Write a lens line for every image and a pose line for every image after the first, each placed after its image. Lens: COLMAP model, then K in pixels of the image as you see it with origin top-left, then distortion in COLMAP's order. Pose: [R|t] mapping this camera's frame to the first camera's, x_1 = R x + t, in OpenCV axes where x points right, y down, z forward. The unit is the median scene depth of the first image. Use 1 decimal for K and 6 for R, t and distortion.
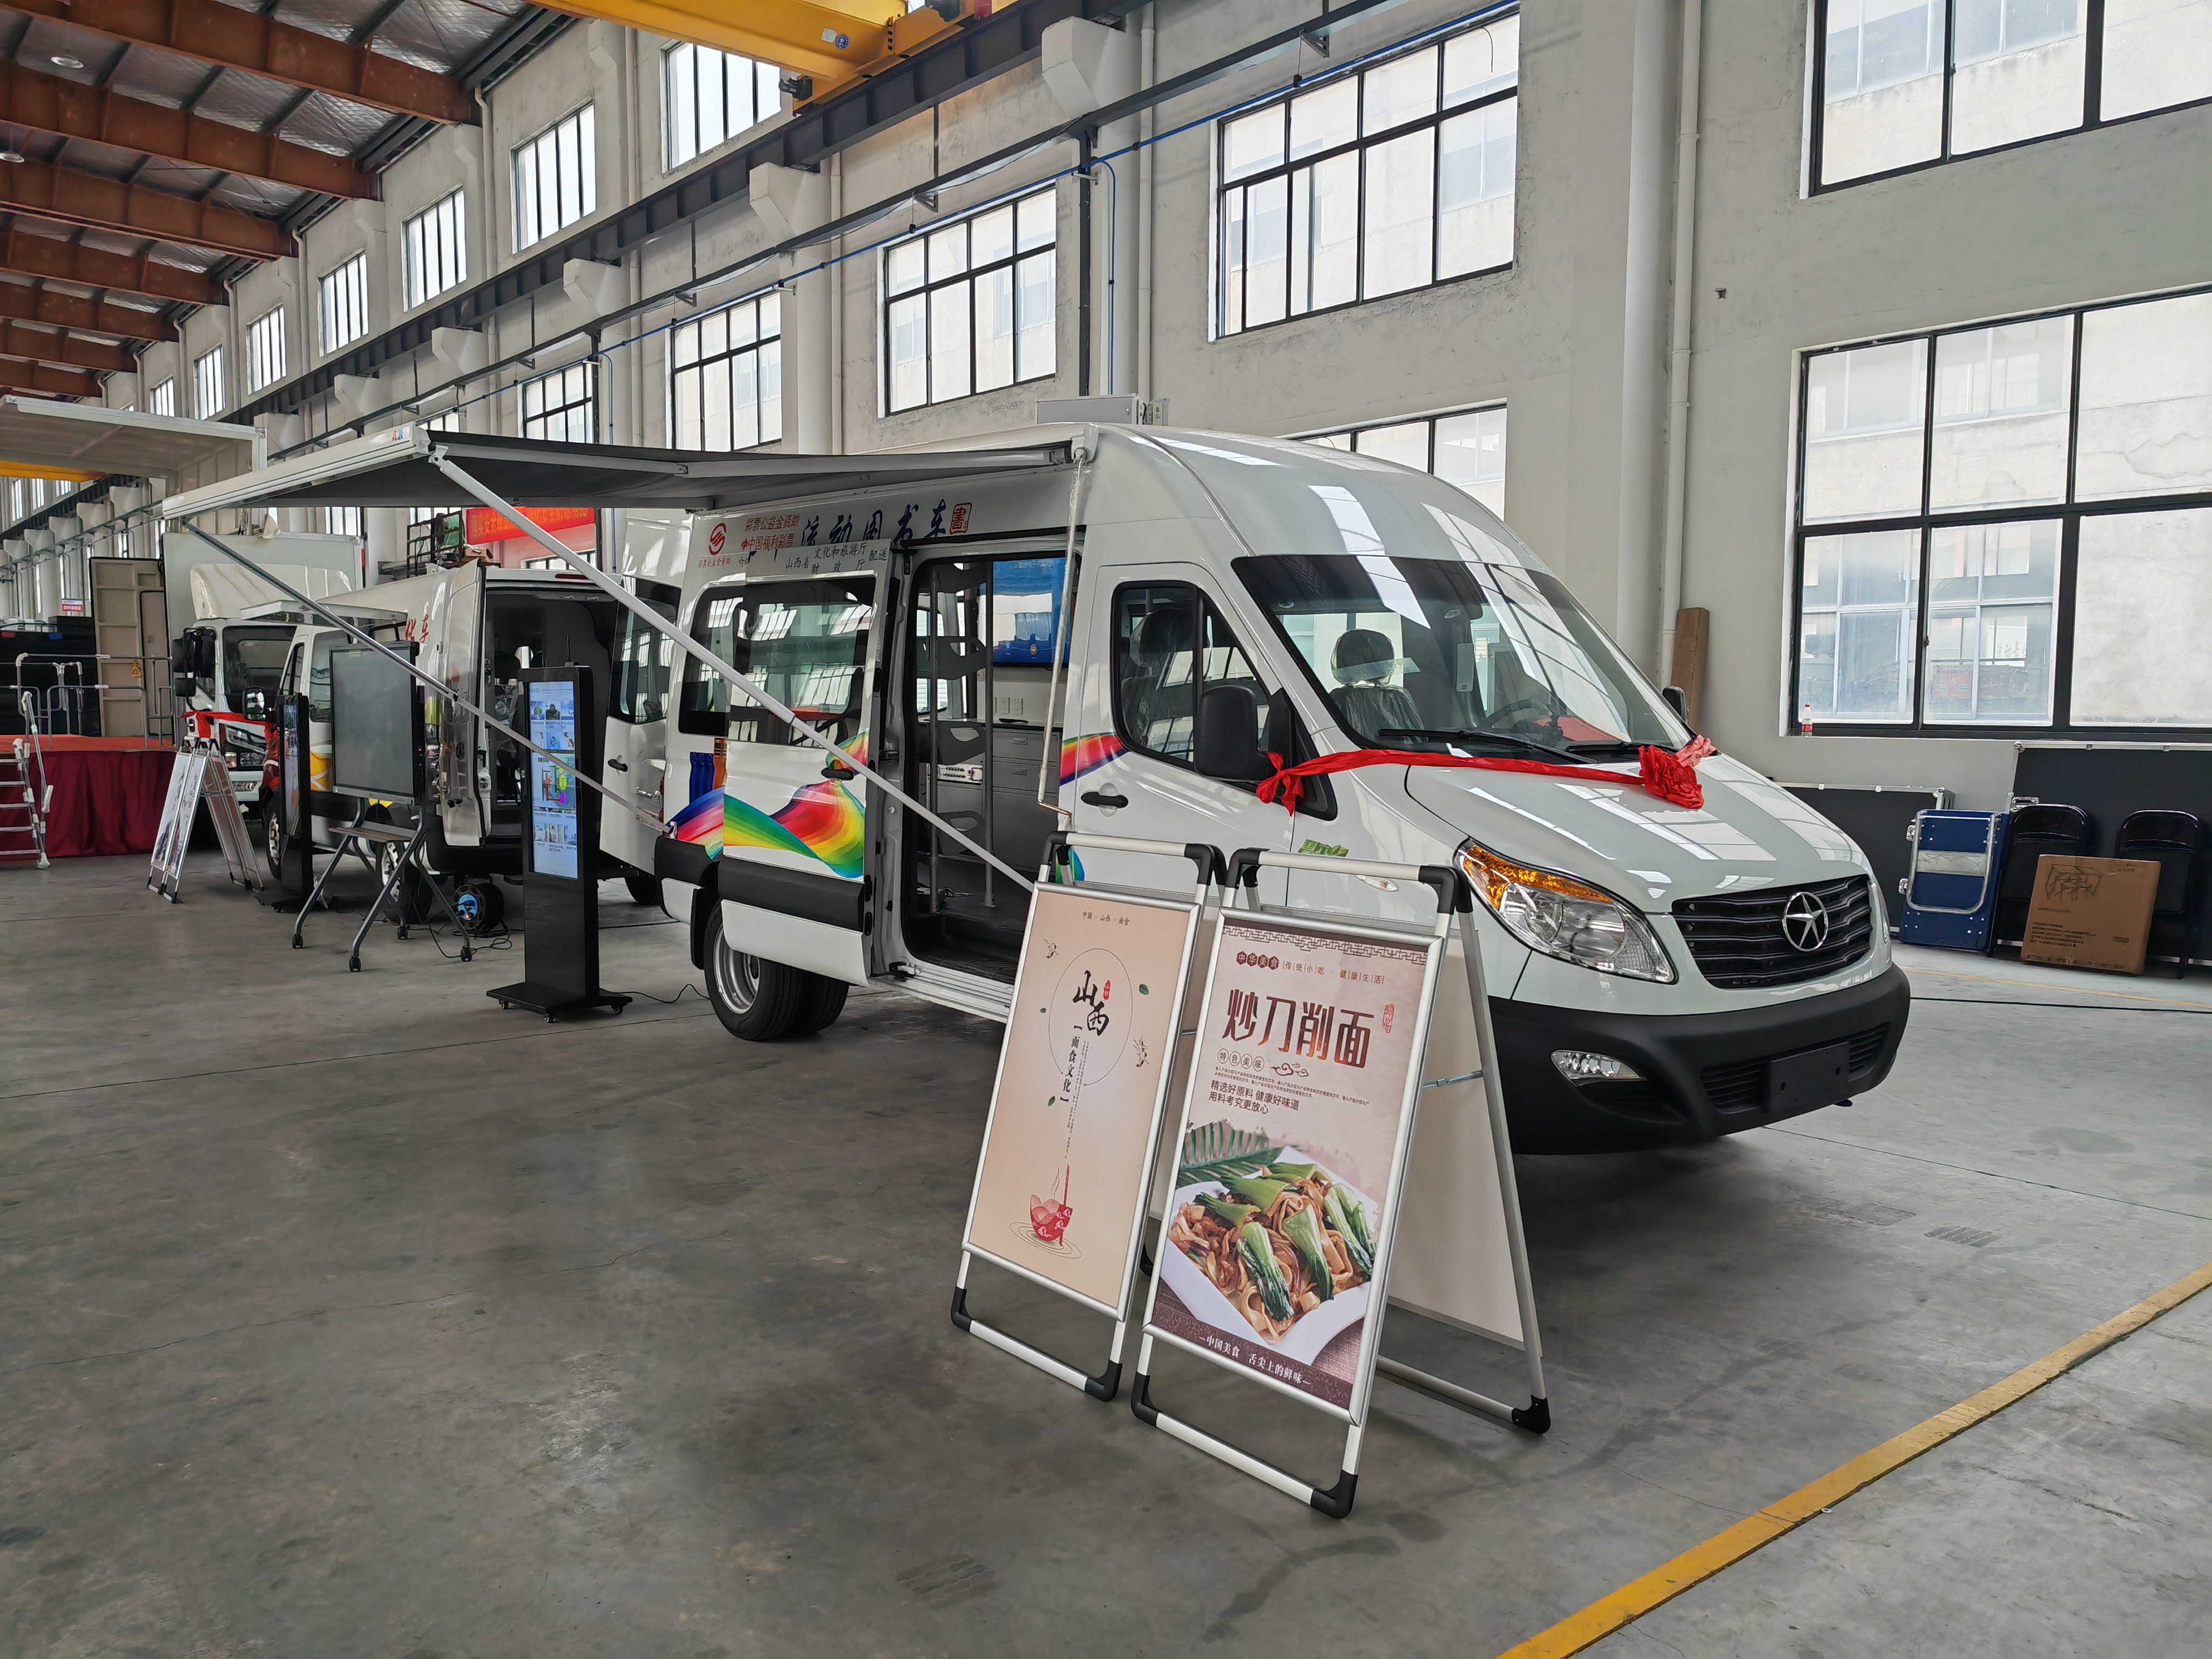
lens RADIAL K [[1658.0, 0, 1100.7], [0, 1658.0, 859.6], [0, 0, 1]] dist [0.047887, -0.047406]
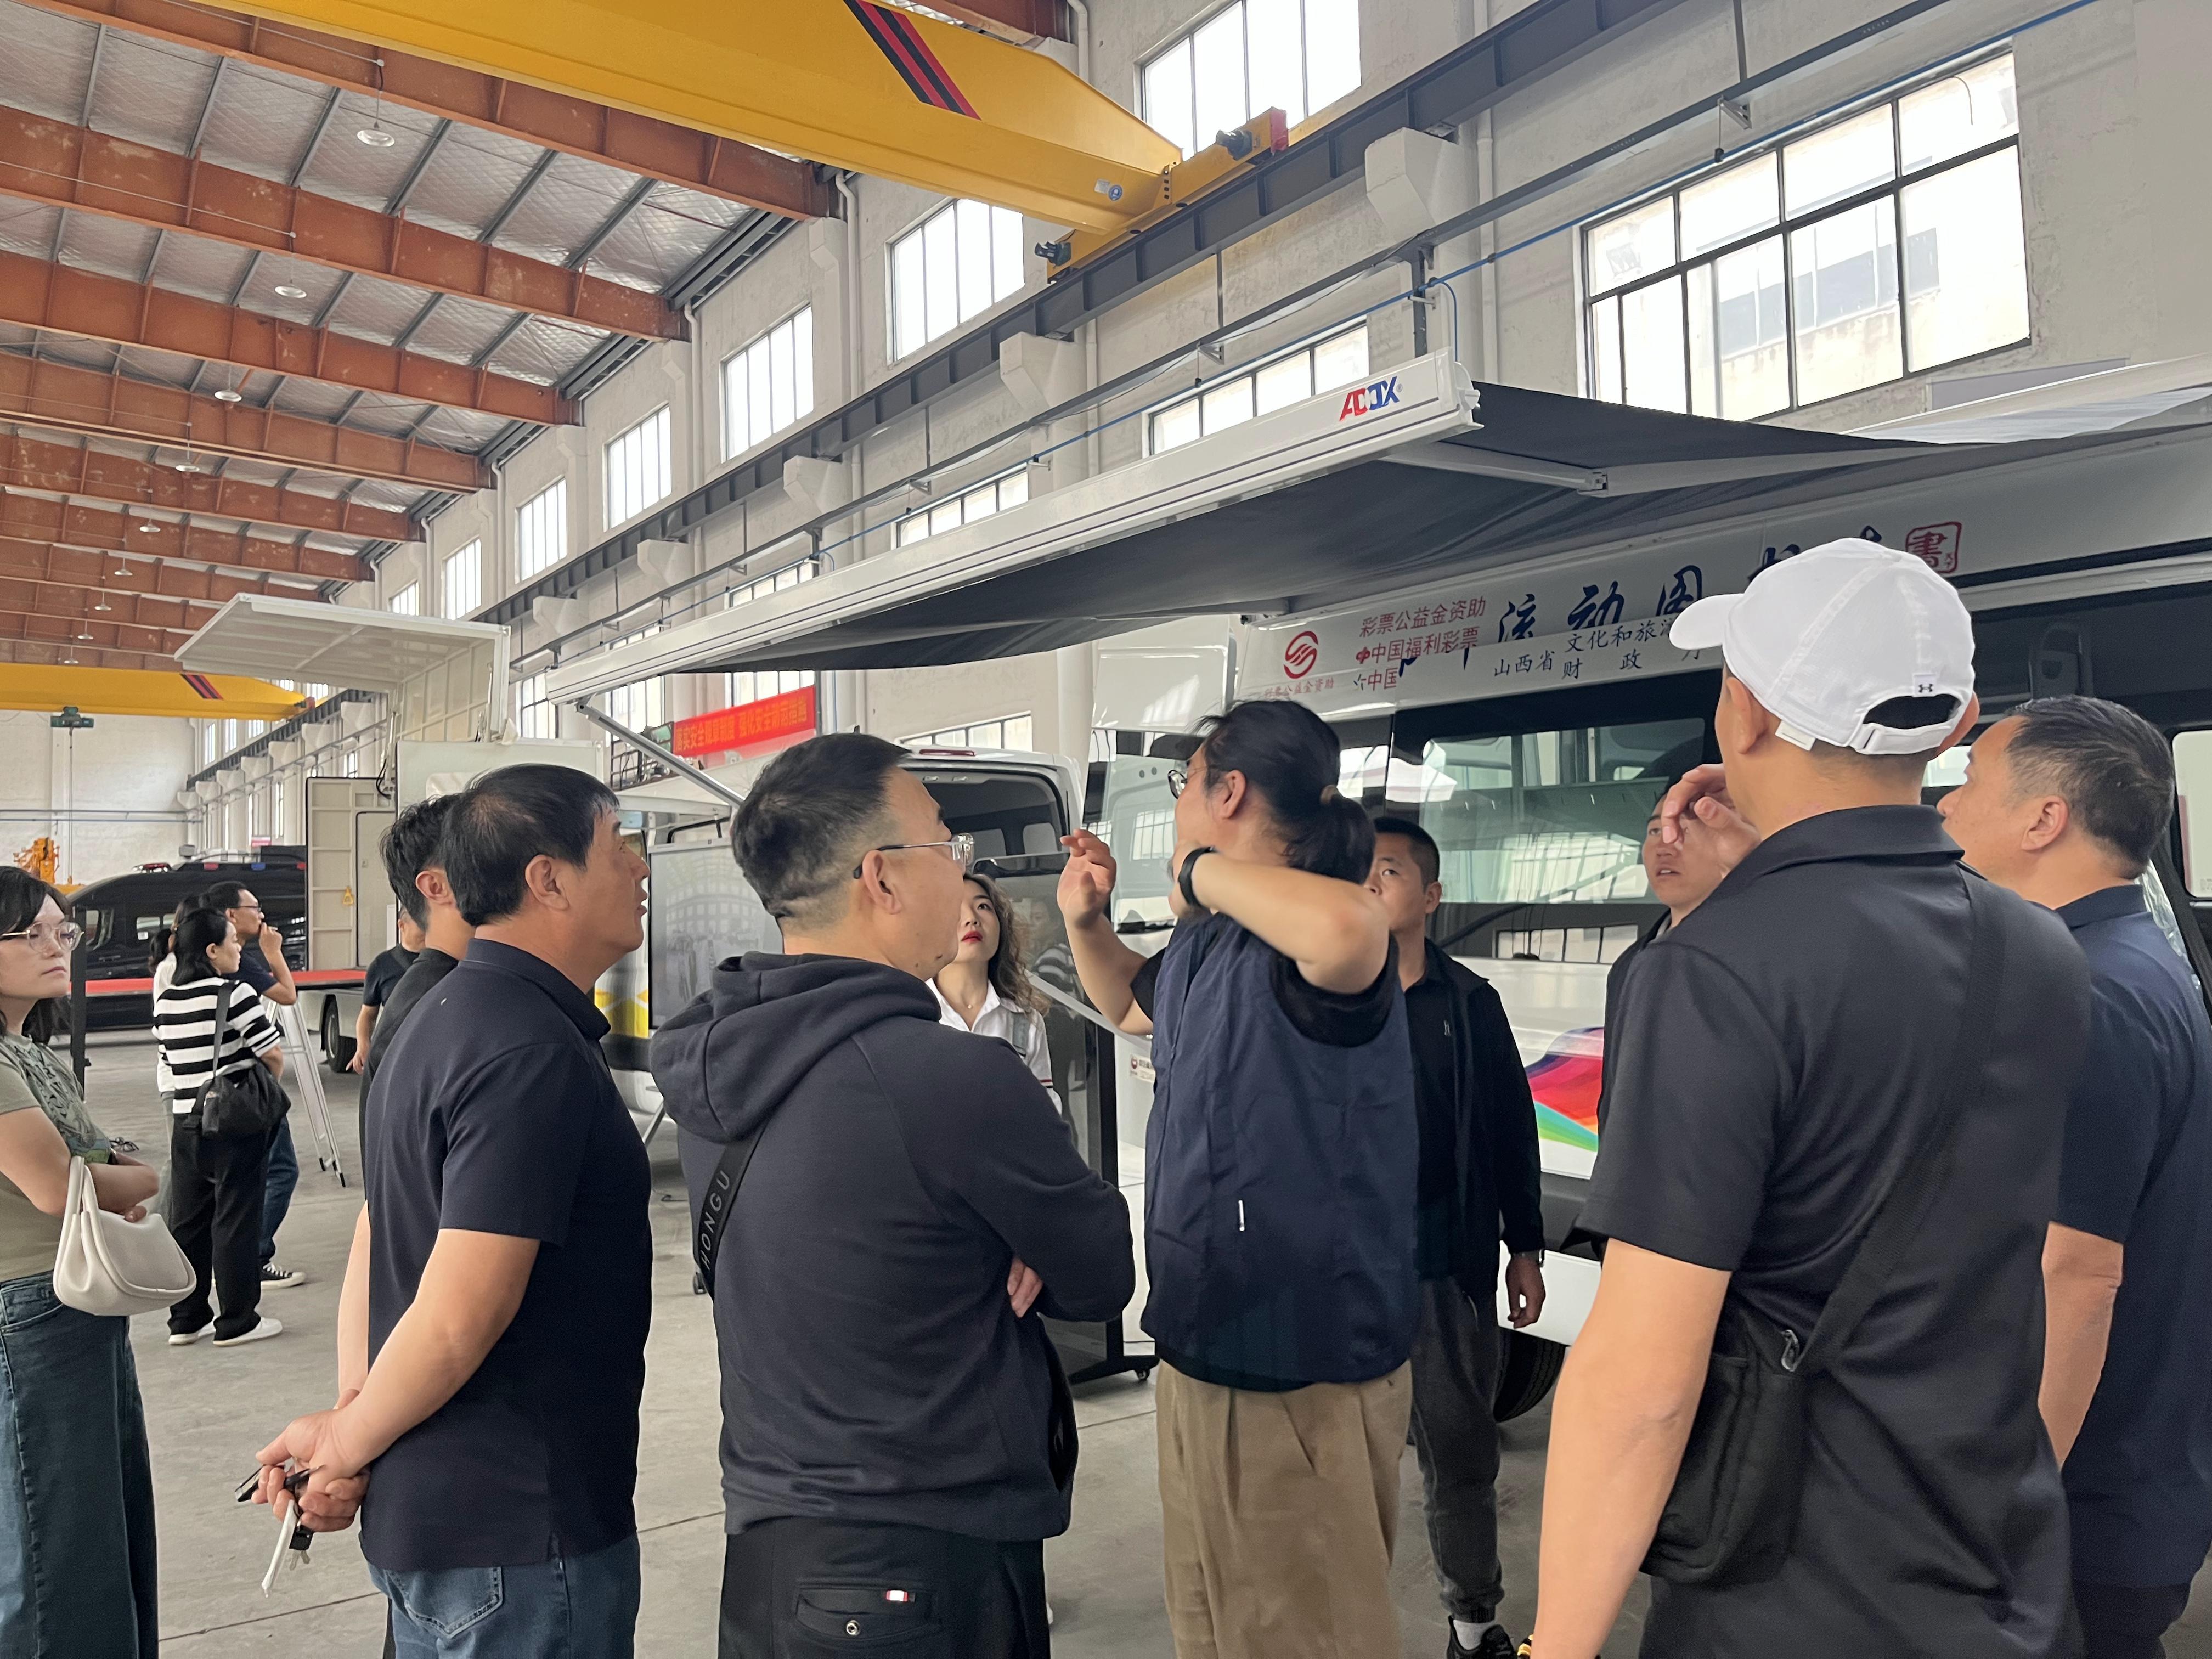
lens RADIAL K [[1670.7, 0, 1126.1], [0, 1670.7, 848.2], [0, 0, 1]] dist [0.069613, -0.102775]
pose [[0.997030, -0.034278, -0.068963, -0.067102], [0.025160, 0.991327, -0.128988, -0.008043], [0.072787, 0.126870, 0.989245, 0.089183]]
